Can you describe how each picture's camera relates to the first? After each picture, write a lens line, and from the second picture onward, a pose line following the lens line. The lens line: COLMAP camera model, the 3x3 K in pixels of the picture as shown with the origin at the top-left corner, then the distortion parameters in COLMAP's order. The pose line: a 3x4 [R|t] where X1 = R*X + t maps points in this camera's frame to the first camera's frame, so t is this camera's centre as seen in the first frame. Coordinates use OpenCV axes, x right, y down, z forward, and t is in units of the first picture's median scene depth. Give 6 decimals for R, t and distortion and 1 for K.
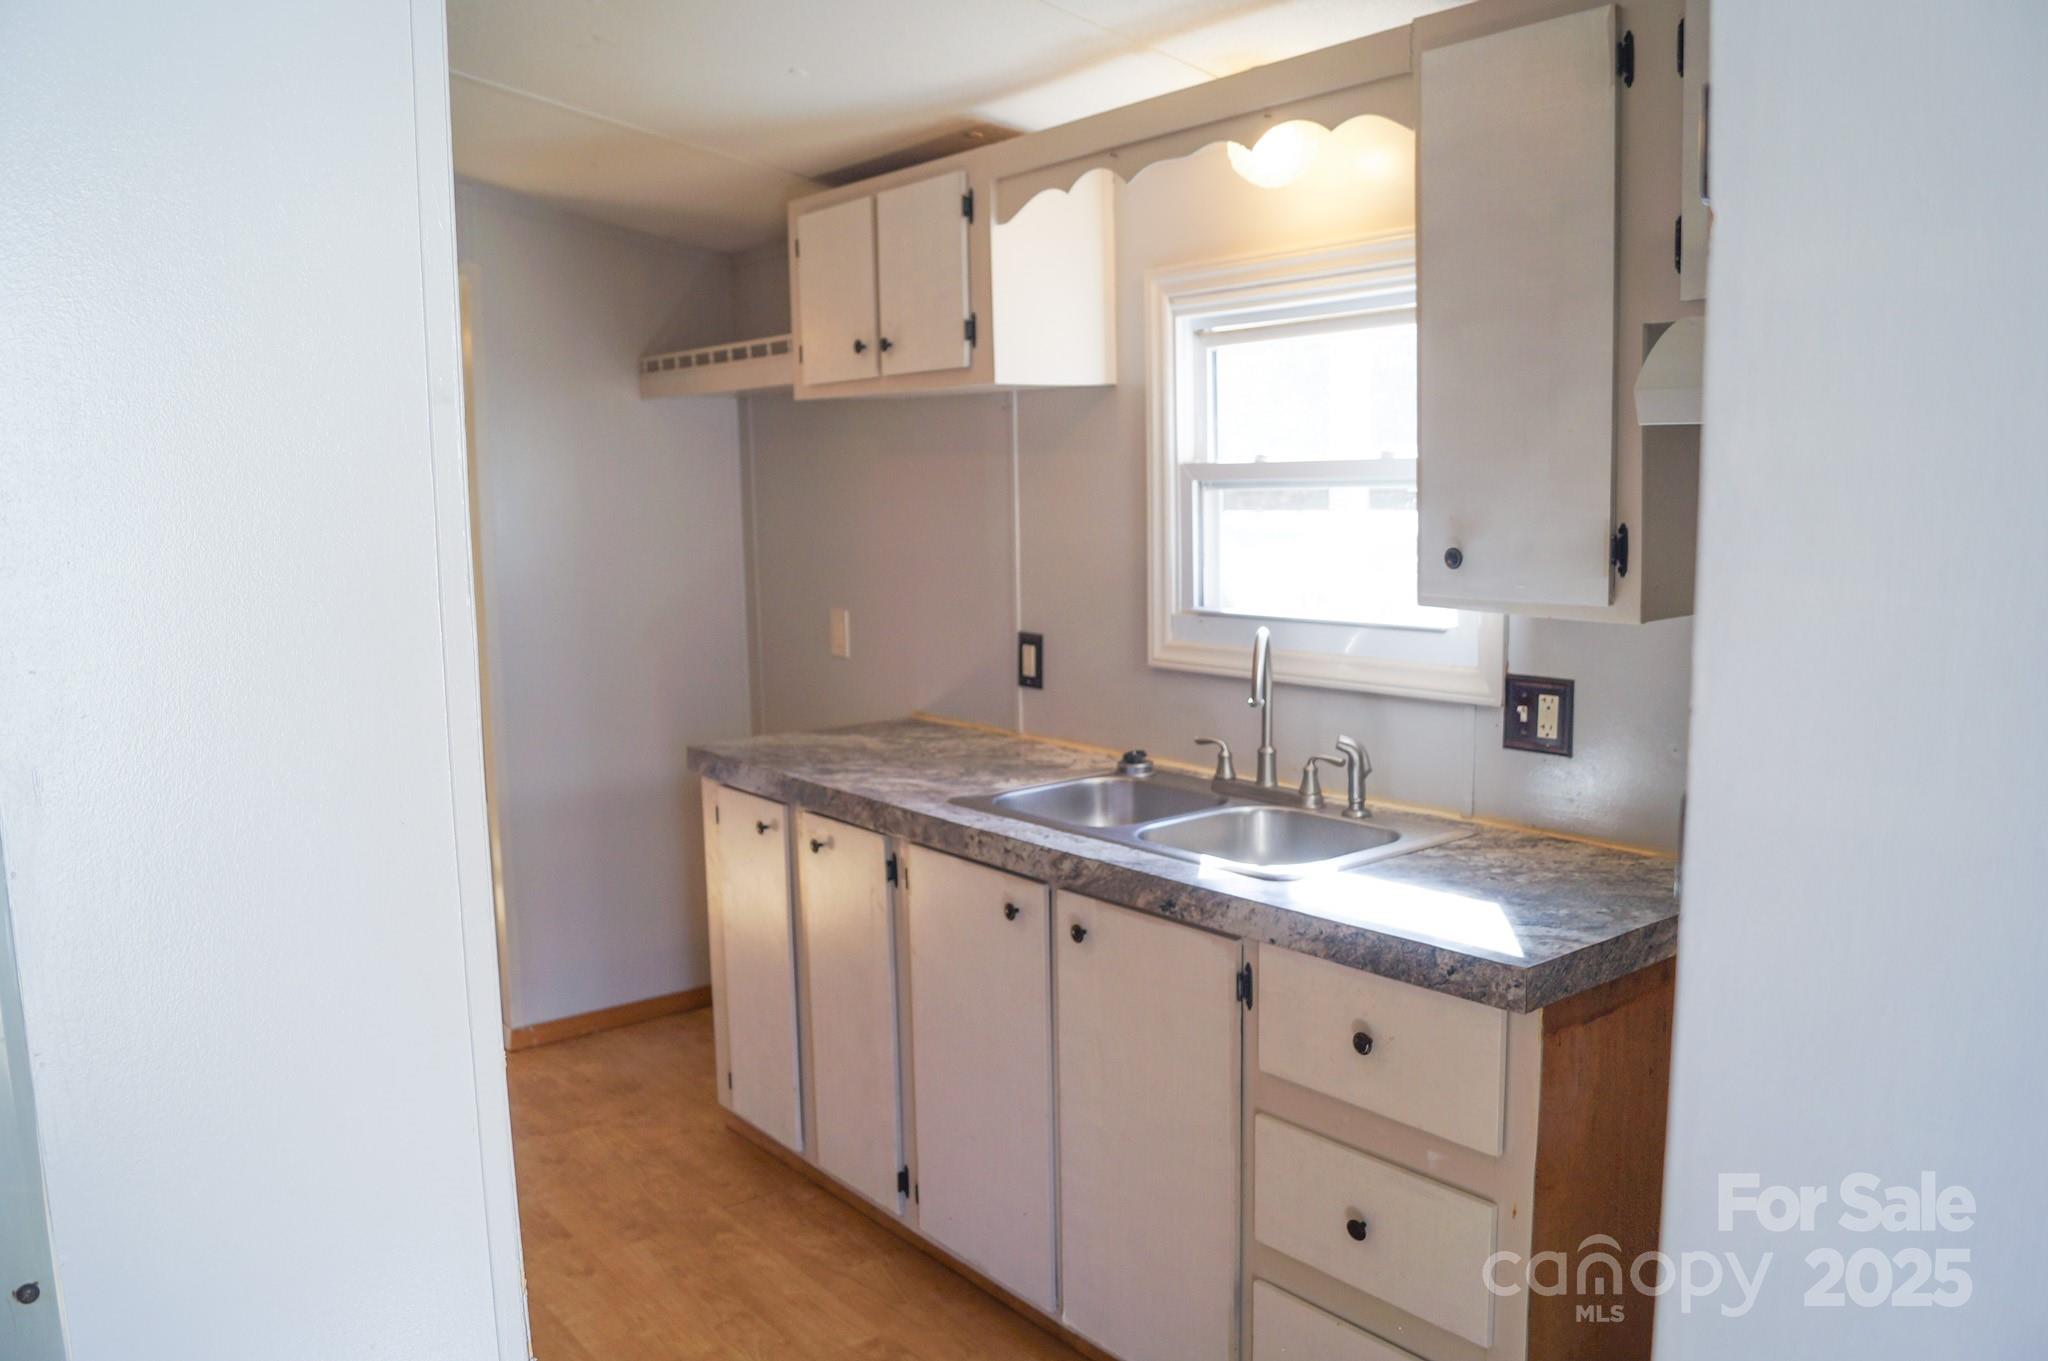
lens RADIAL K [[1584.6, 0, 1024.0], [0, 1584.6, 680.5], [0, 0, 1]] dist [-0.076240, -0.001287]
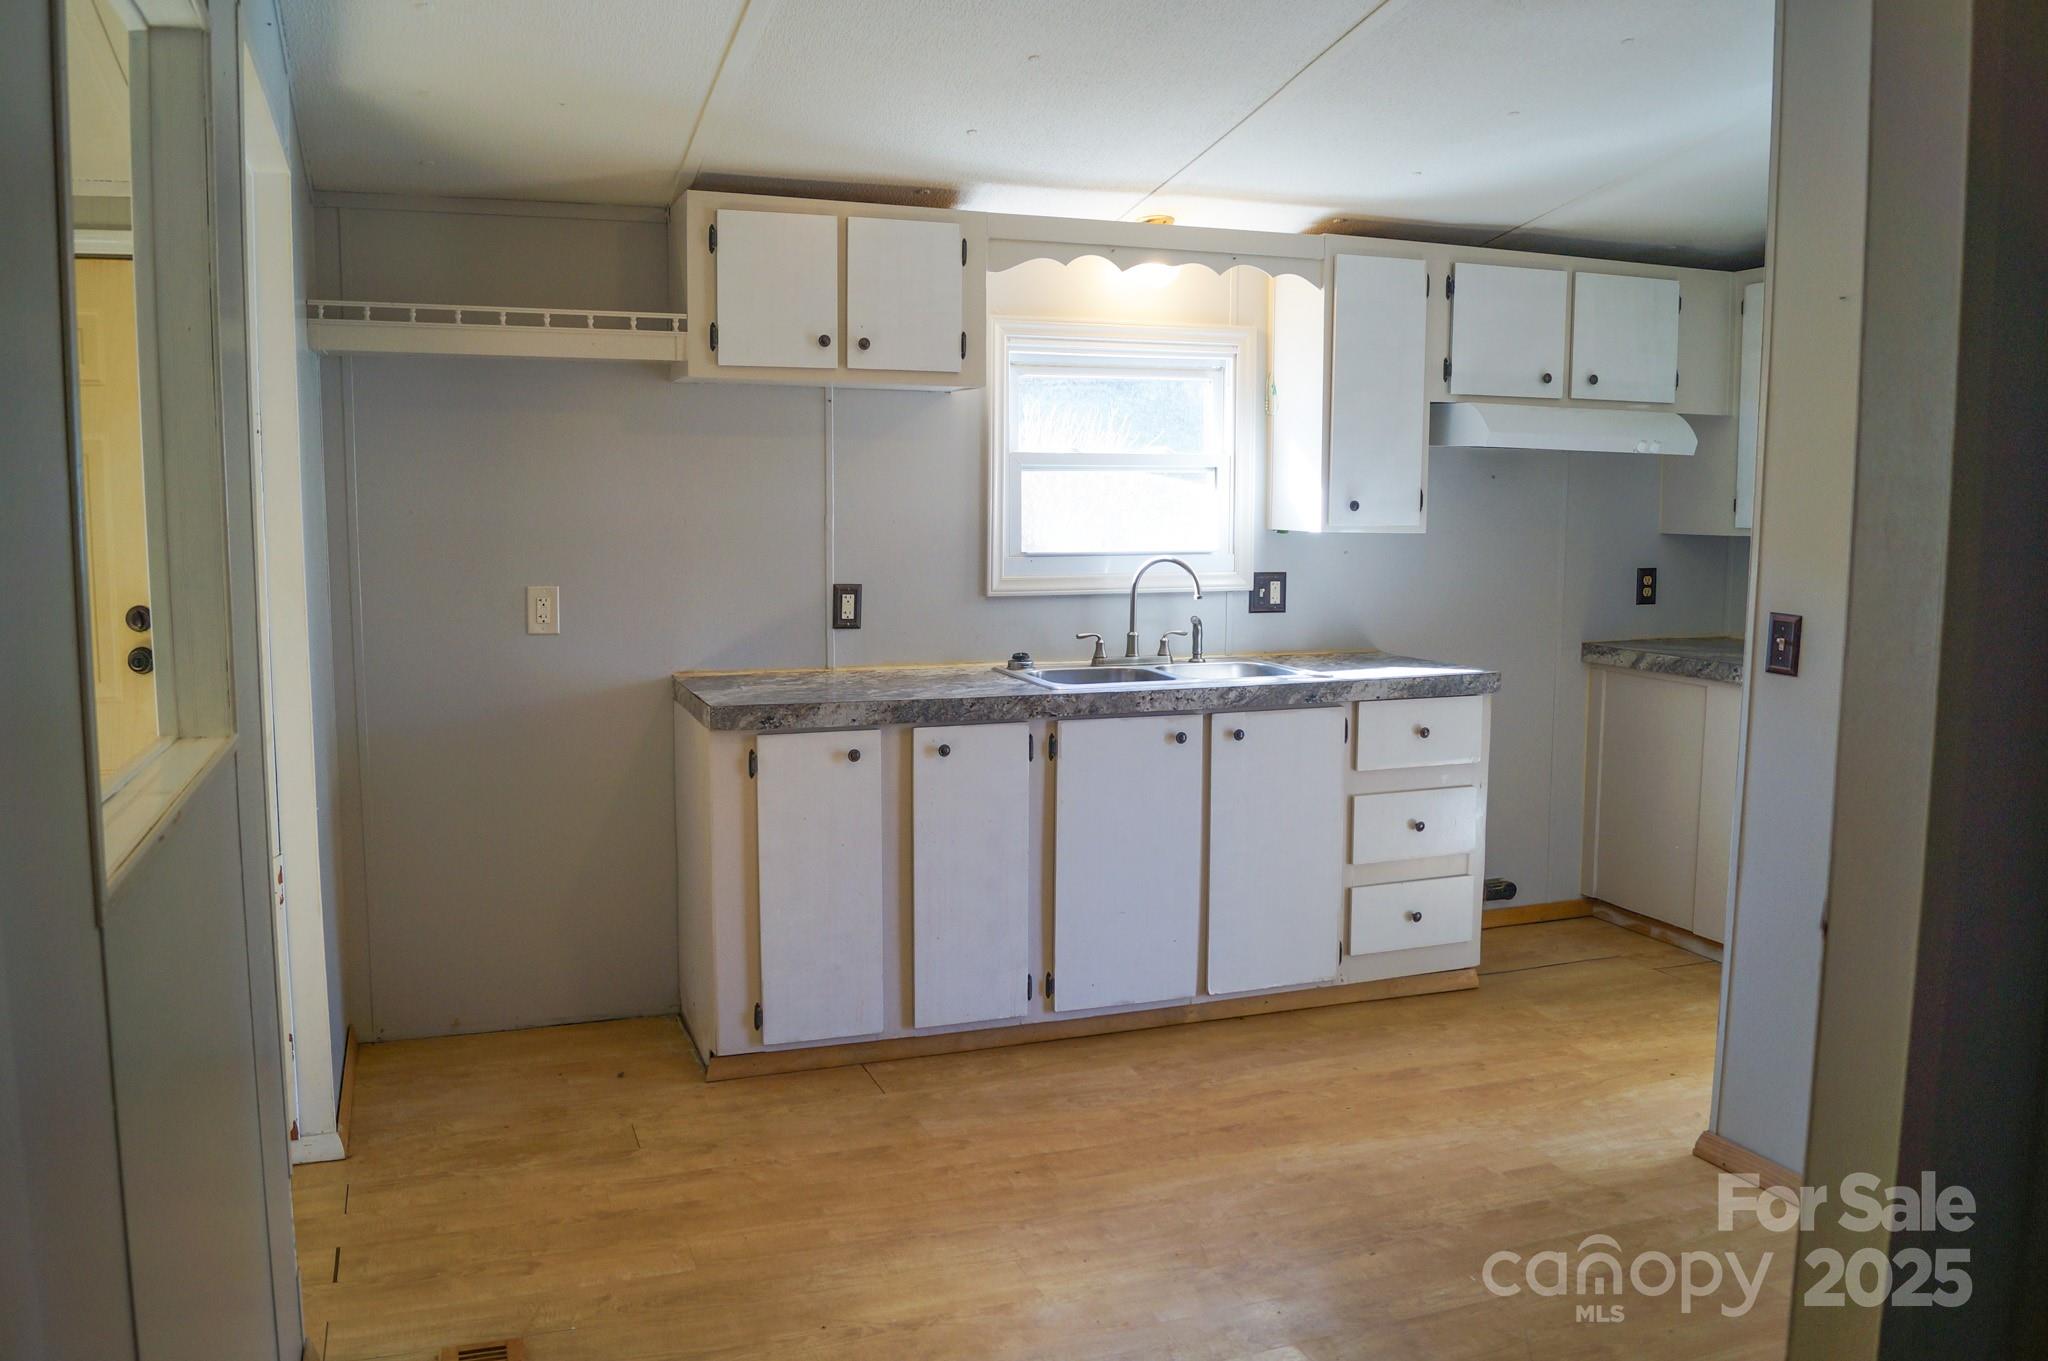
lens RADIAL K [[1584.6, 0, 1024.0], [0, 1584.6, 680.5], [0, 0, 1]] dist [-0.076240, -0.001287]
pose [[0.306446, -0.093126, 0.947322, -1.359547], [0.110172, 0.991984, 0.061878, -0.019977], [-0.945491, 0.085406, 0.314249, 0.586084]]
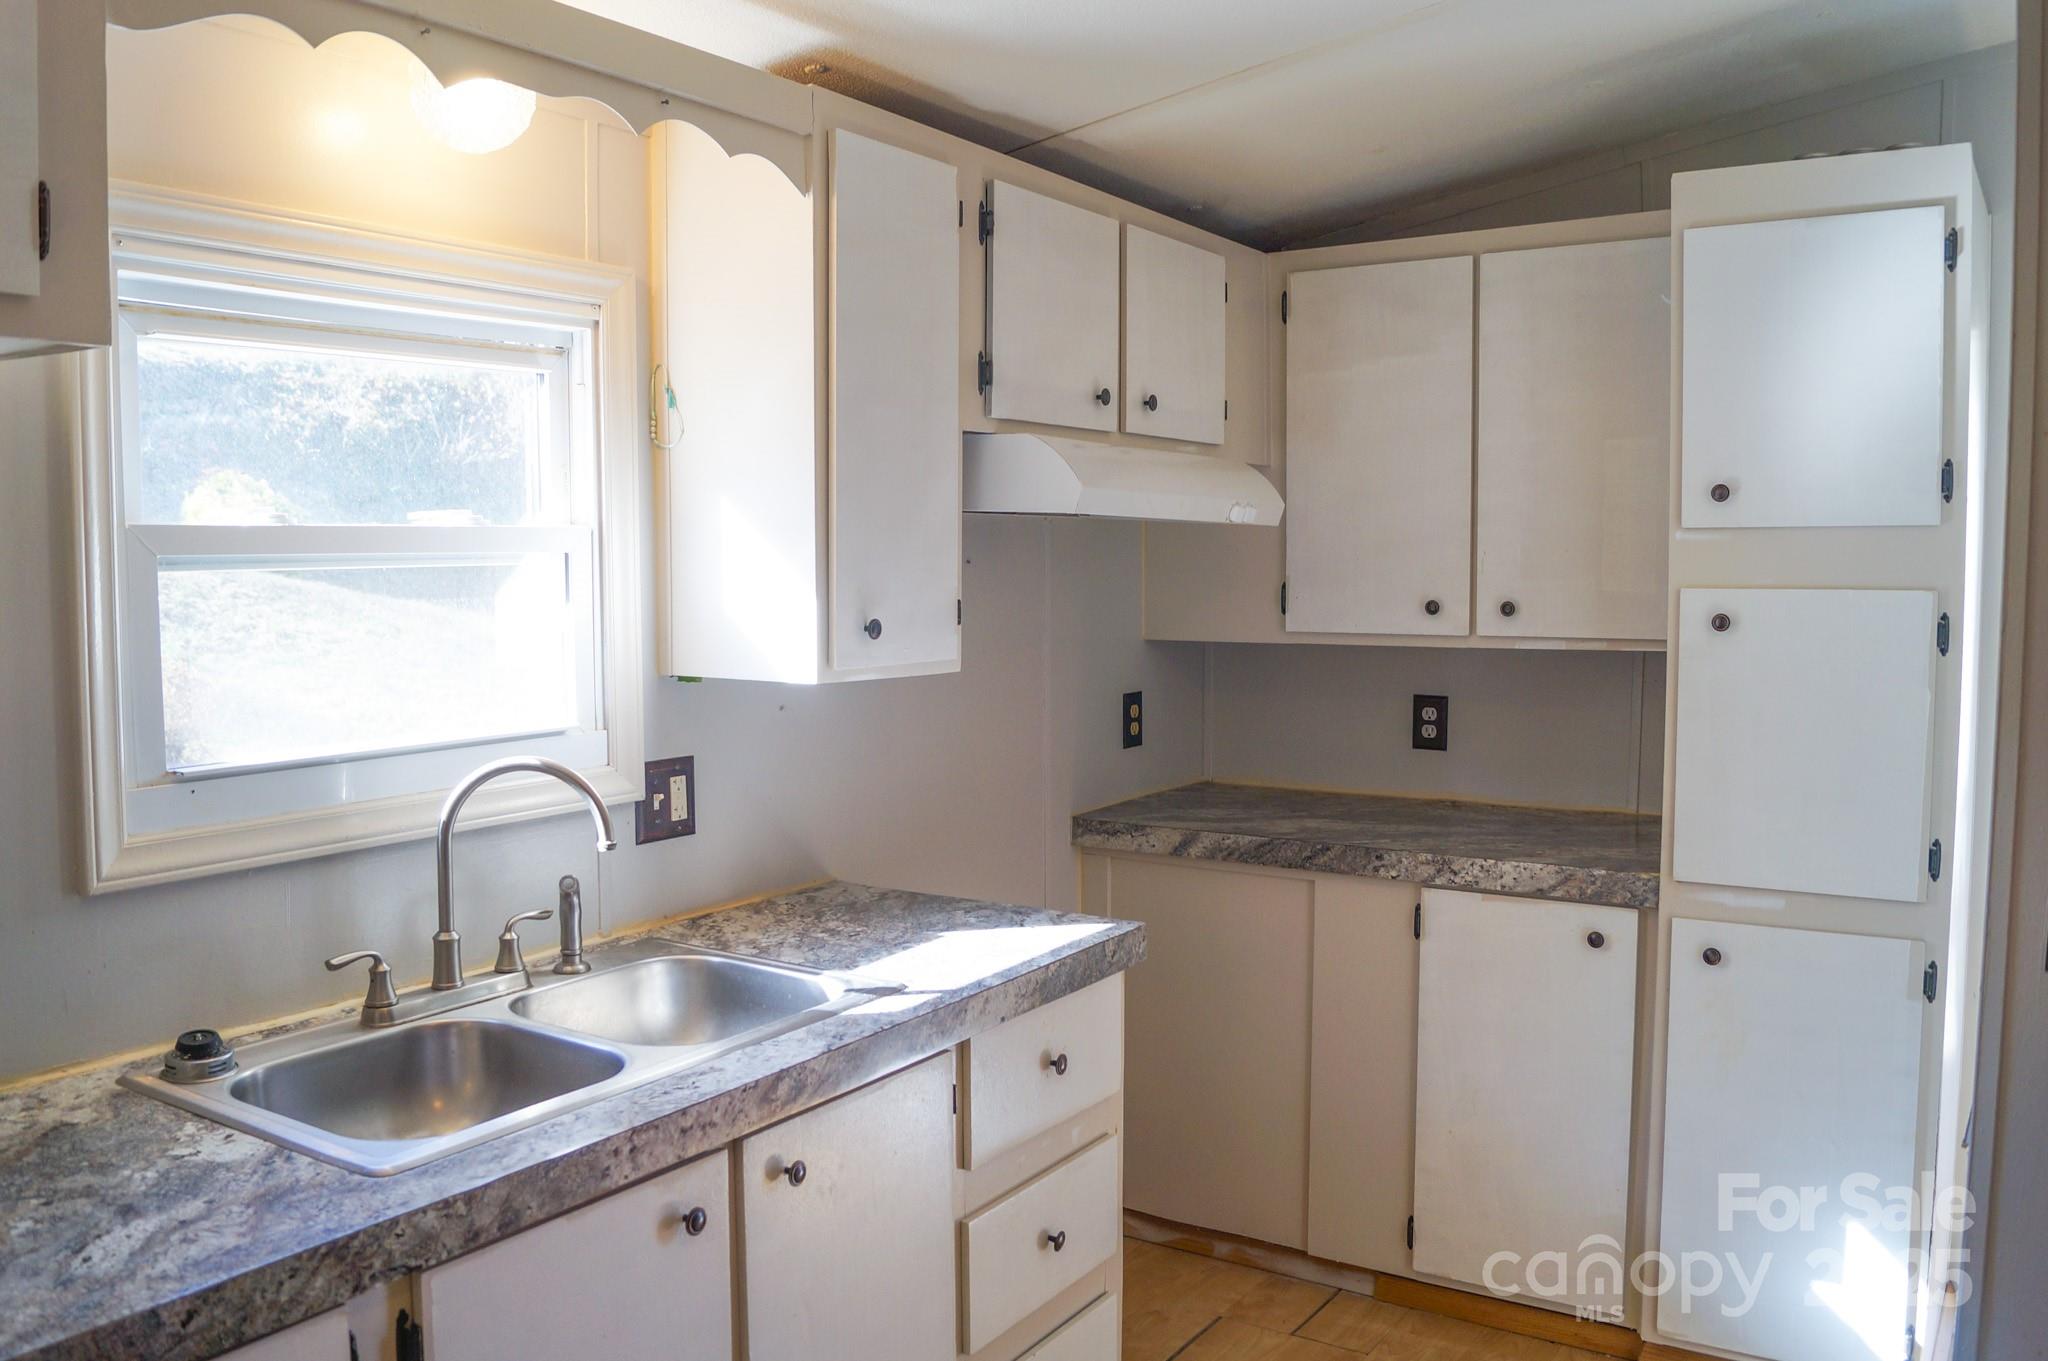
lens RADIAL K [[1674.2, 0, 1024.0], [0, 1674.2, 680.5], [0, 0, 1]] dist [-0.083304, 0.000564]
pose [[-0.326121, -0.055404, 0.943703, -0.598339], [0.124776, 0.987024, 0.101067, -0.106991], [-0.937057, 0.150712, -0.314977, 0.943657]]
